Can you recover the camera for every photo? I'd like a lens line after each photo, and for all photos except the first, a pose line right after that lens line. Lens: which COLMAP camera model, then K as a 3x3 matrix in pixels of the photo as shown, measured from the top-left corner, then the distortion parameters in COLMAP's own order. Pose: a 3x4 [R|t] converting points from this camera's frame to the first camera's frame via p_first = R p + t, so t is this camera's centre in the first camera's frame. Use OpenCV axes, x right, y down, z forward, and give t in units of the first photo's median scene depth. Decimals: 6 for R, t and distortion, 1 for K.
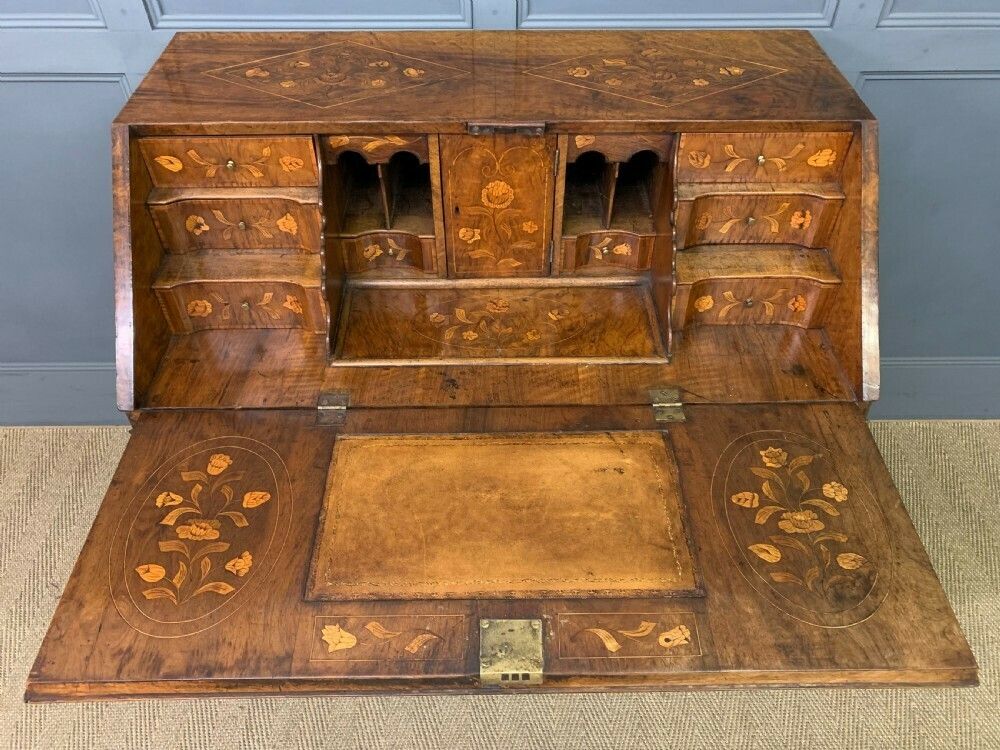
lens RADIAL K [[761.7, 0, 501.5], [0, 761.7, 377.6], [0, 0, 1]] dist [0.030601, -0.026575]
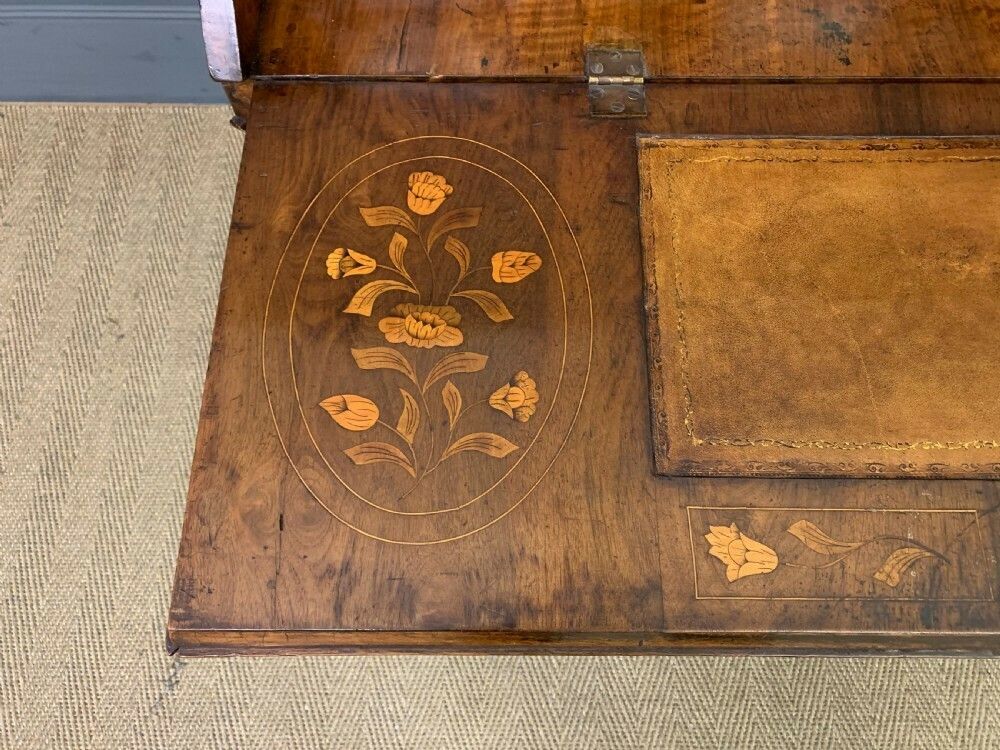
lens RADIAL K [[761.7, 0, 505.1], [0, 761.7, 372.7], [0, 0, 1]] dist [0.030601, -0.026575]
pose [[0.999811, 0.017176, -0.009095, -0.282336], [-0.012315, 0.921885, 0.387267, 0.021764], [0.015036, -0.387082, 0.921923, 0.431081]]
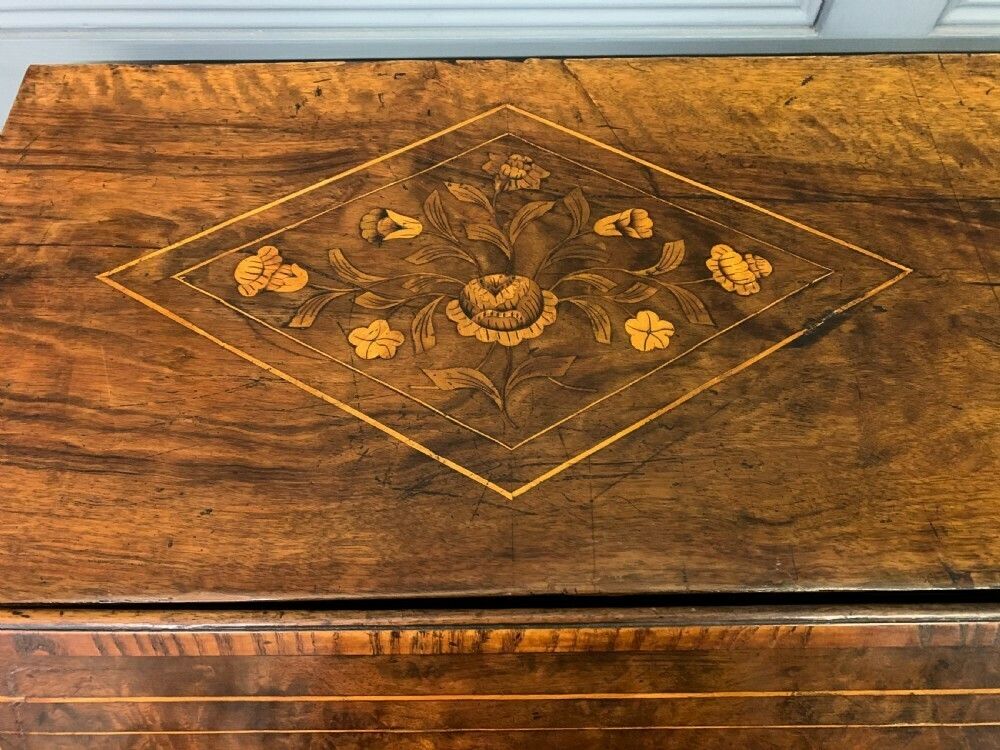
lens RADIAL K [[761.7, 0, 507.5], [0, 761.7, 378.8], [0, 0, 1]] dist [0.030601, -0.026575]
pose [[0.999989, -0.000762, 0.004576, -0.230661], [-0.000489, 0.963624, 0.267261, -0.468950], [-0.004613, -0.267260, 0.963613, 0.707460]]
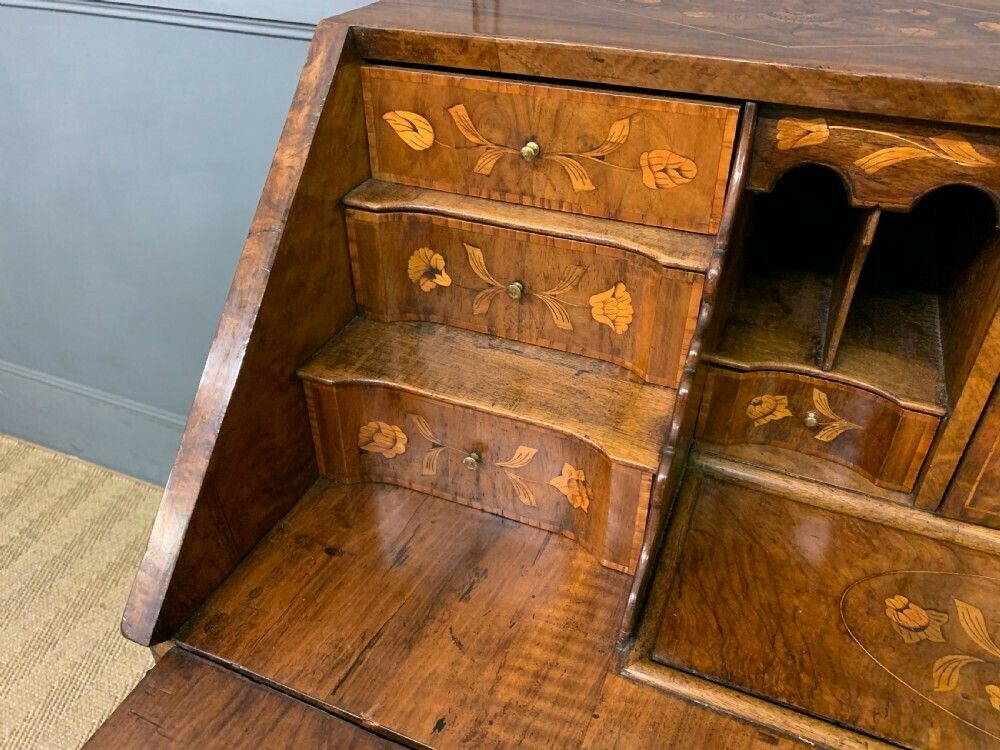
lens RADIAL K [[761.7, 0, 512.2], [0, 761.7, 377.1], [0, 0, 1]] dist [0.030601, -0.026575]
pose [[0.919000, 0.235218, -0.316405, -0.193513], [-0.284378, 0.951330, -0.118748, -0.098886], [0.273073, 0.199108, 0.941162, 0.607819]]
